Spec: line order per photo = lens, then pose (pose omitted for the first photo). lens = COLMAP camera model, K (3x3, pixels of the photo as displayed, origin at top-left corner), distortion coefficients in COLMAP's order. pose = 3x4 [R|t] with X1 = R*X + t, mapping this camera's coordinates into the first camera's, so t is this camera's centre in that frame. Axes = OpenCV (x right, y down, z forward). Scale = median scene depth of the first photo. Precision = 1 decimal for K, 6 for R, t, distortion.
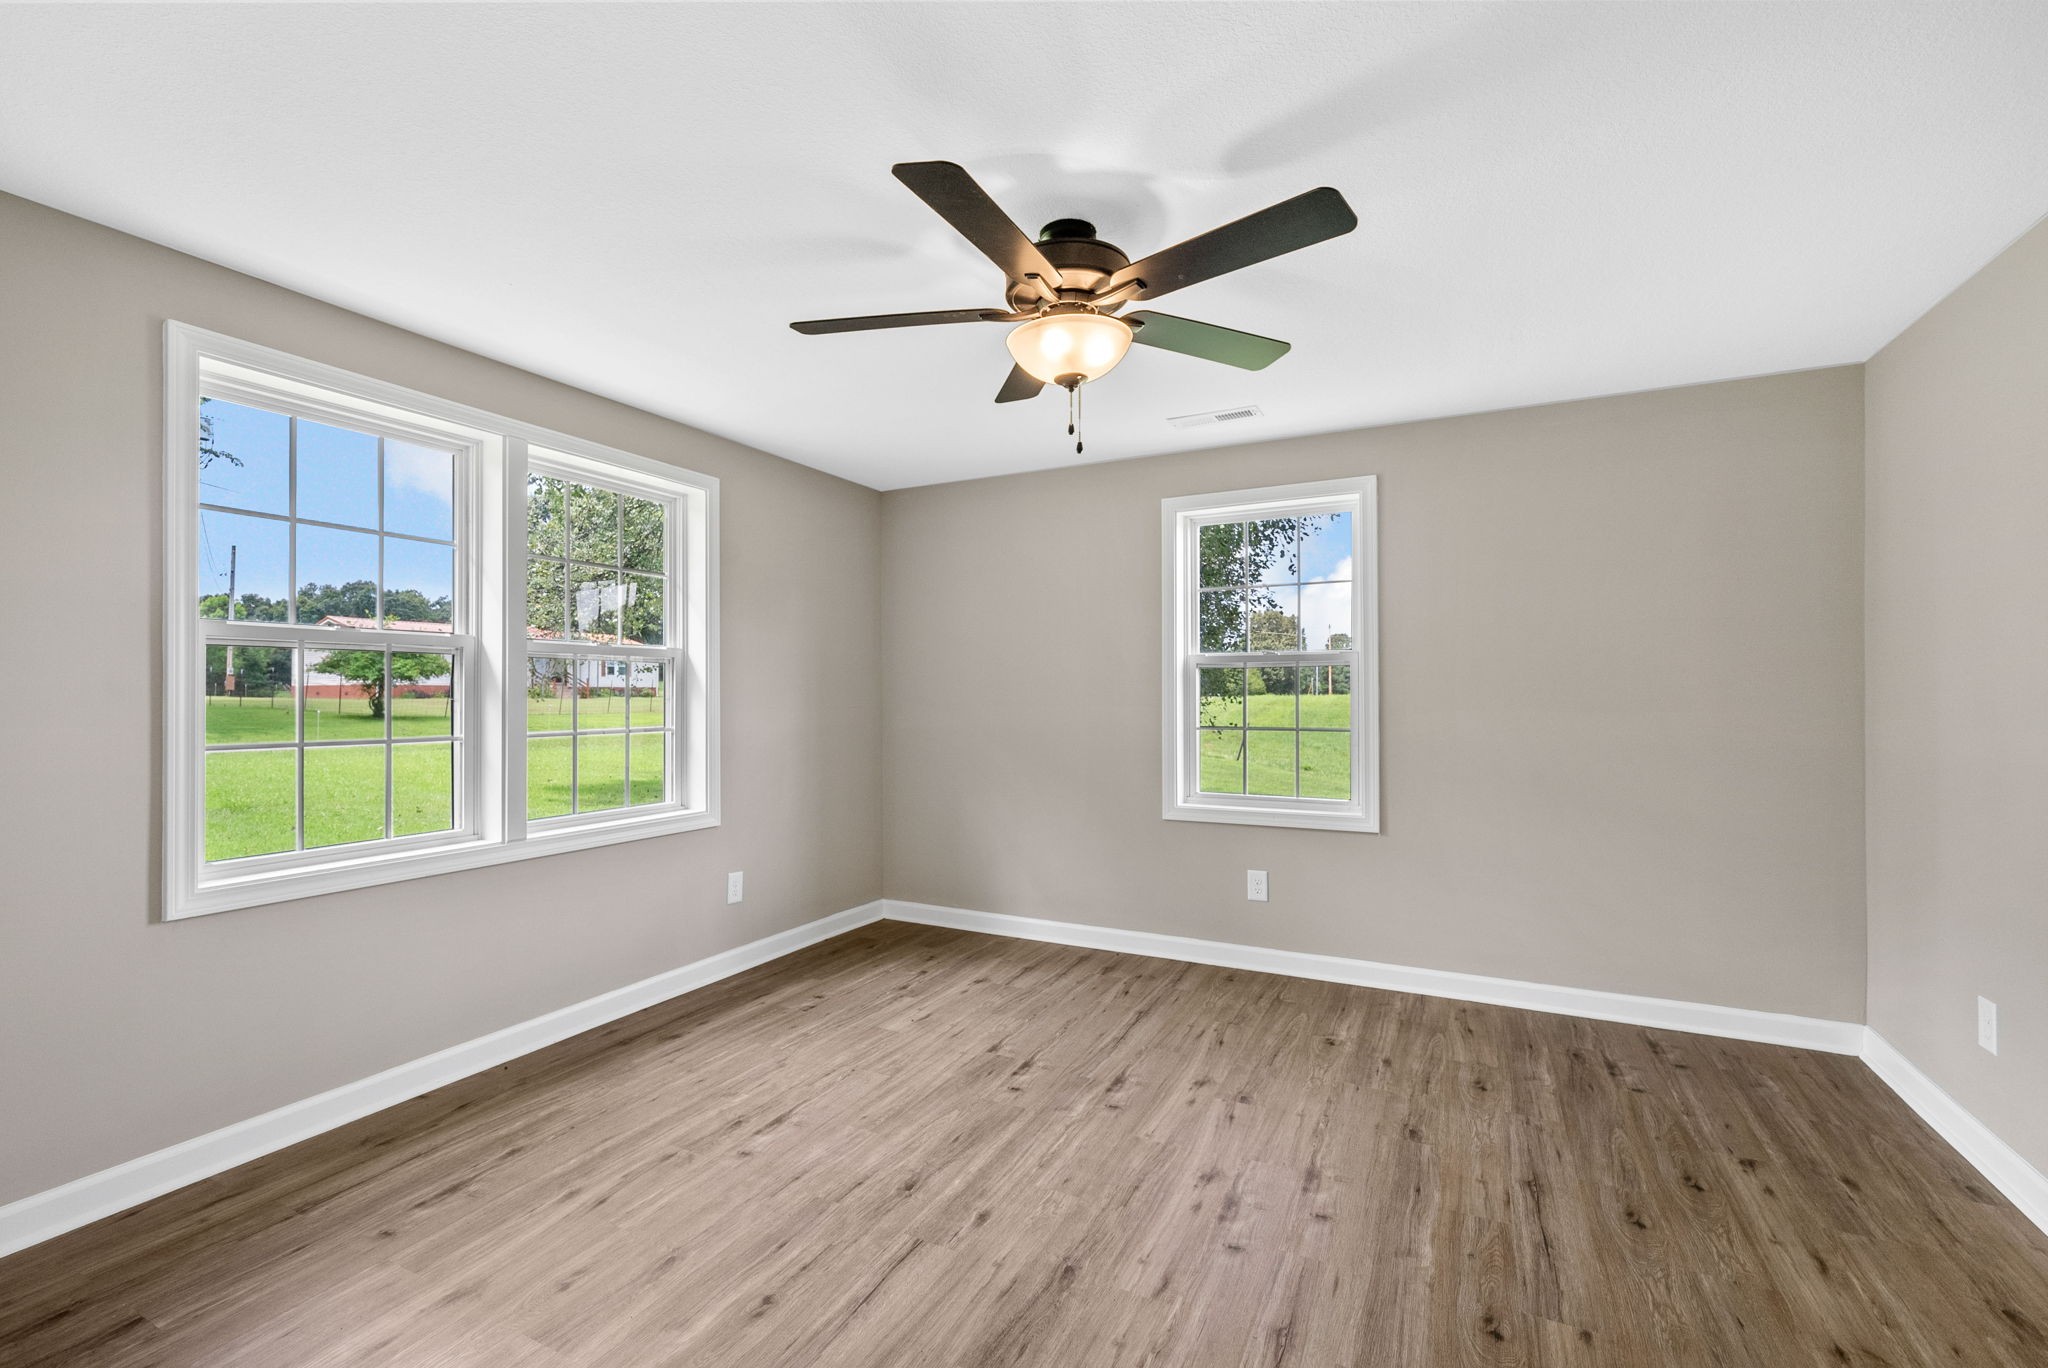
lens RADIAL K [[802.3, 0, 1016.5], [0, 802.3, 675.3], [0, 0, 1]] dist [-0.000753, -0.000003]
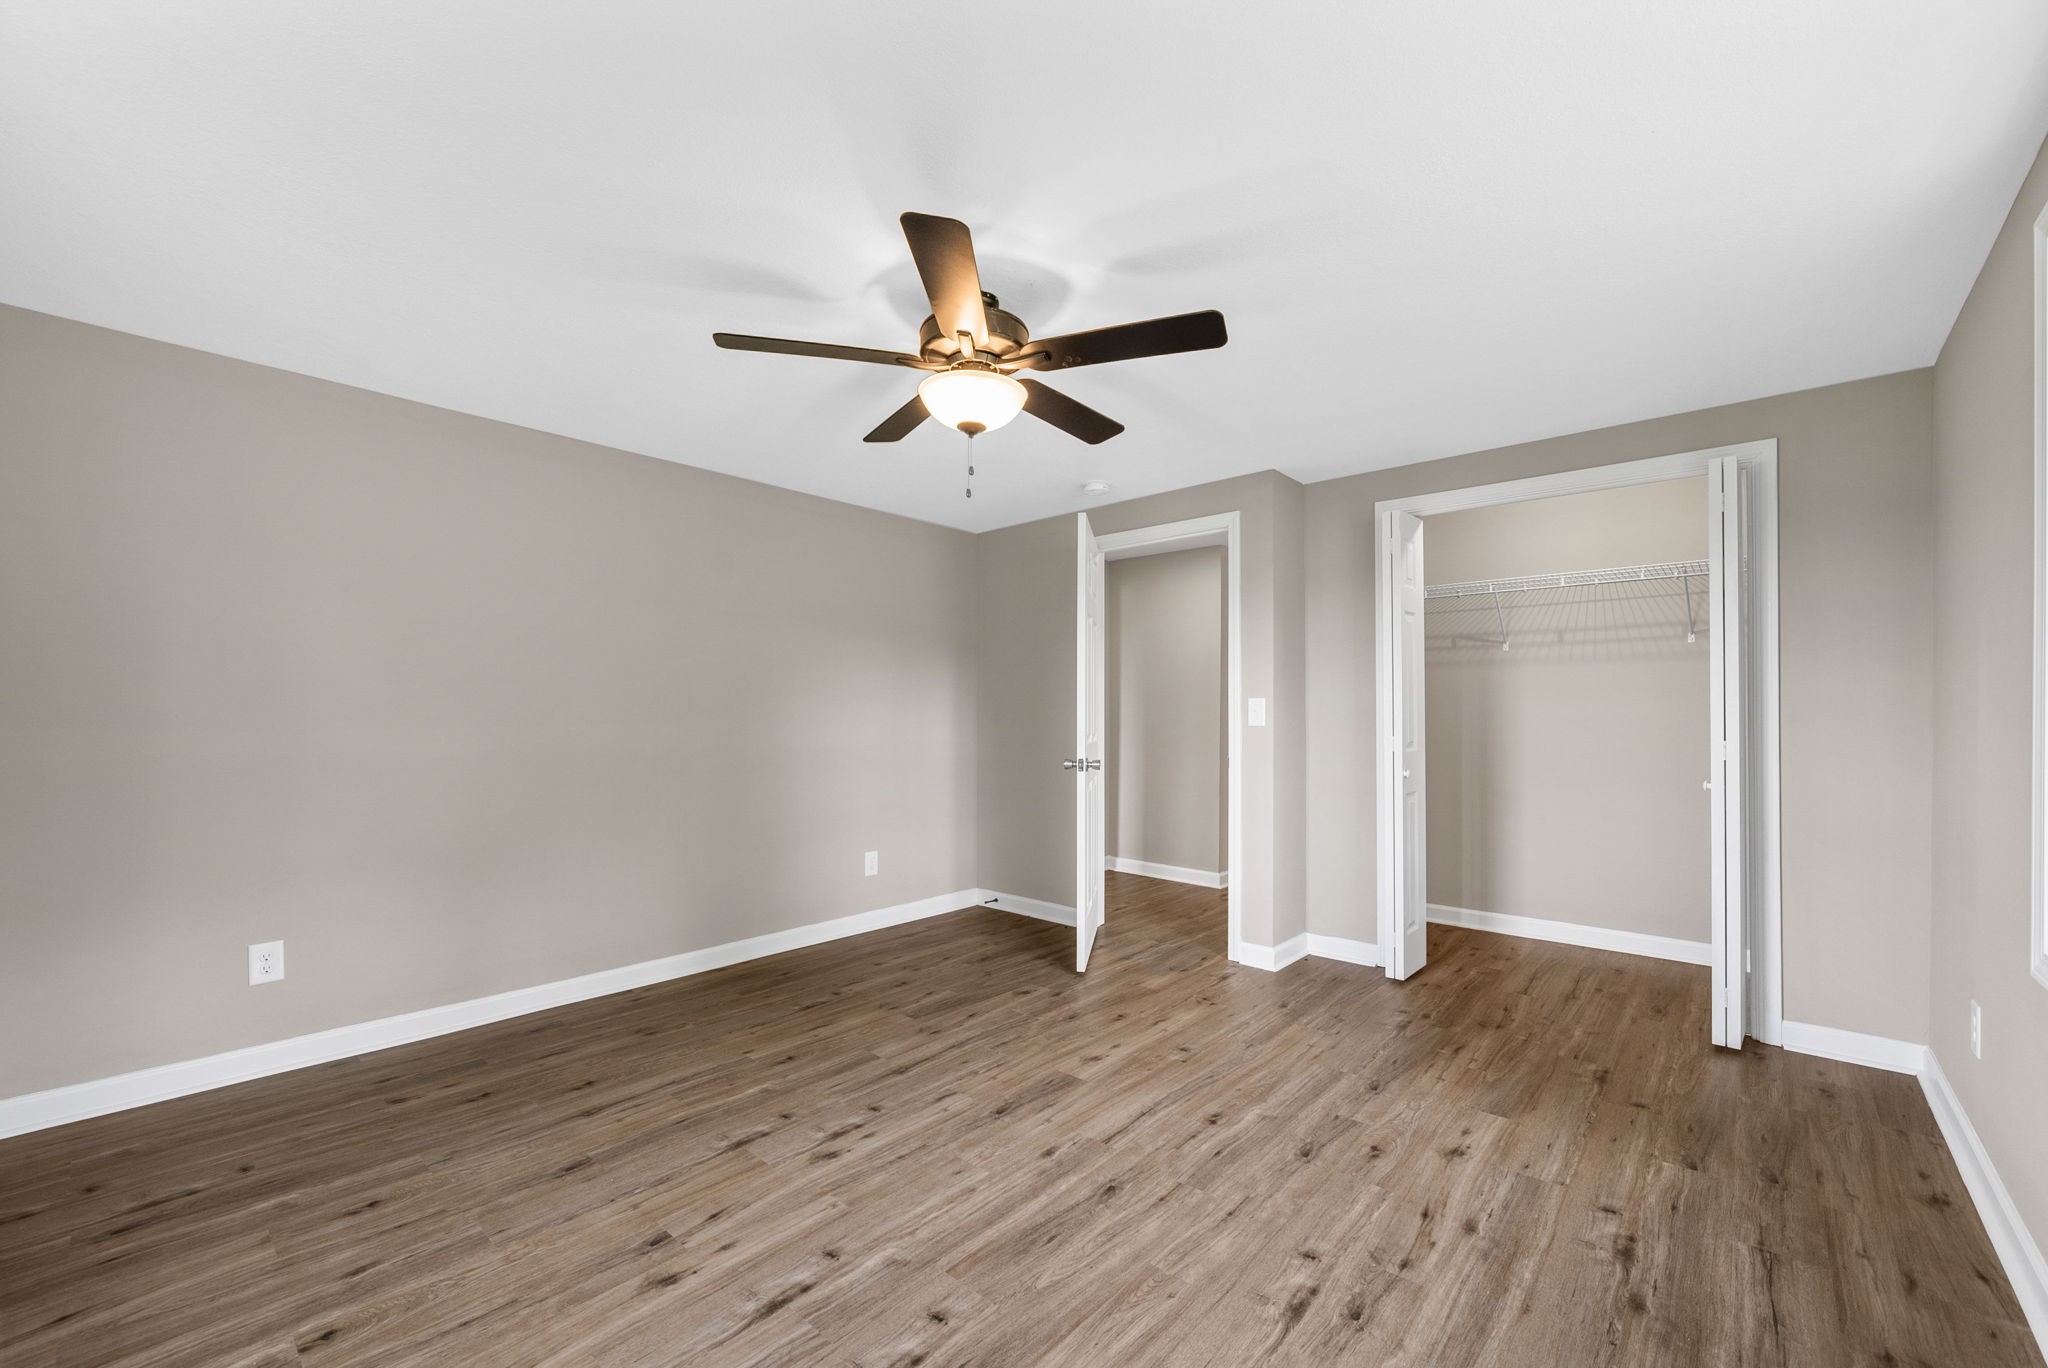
lens RADIAL K [[802.3, 0, 1016.5], [0, 802.3, 675.3], [0, 0, 1]] dist [-0.000753, -0.000003]
pose [[-0.962567, 0.014072, 0.270680, -0.293374], [-0.005589, 0.997409, -0.071728, 0.069714], [-0.270988, -0.070555, -0.959994, 1.993071]]
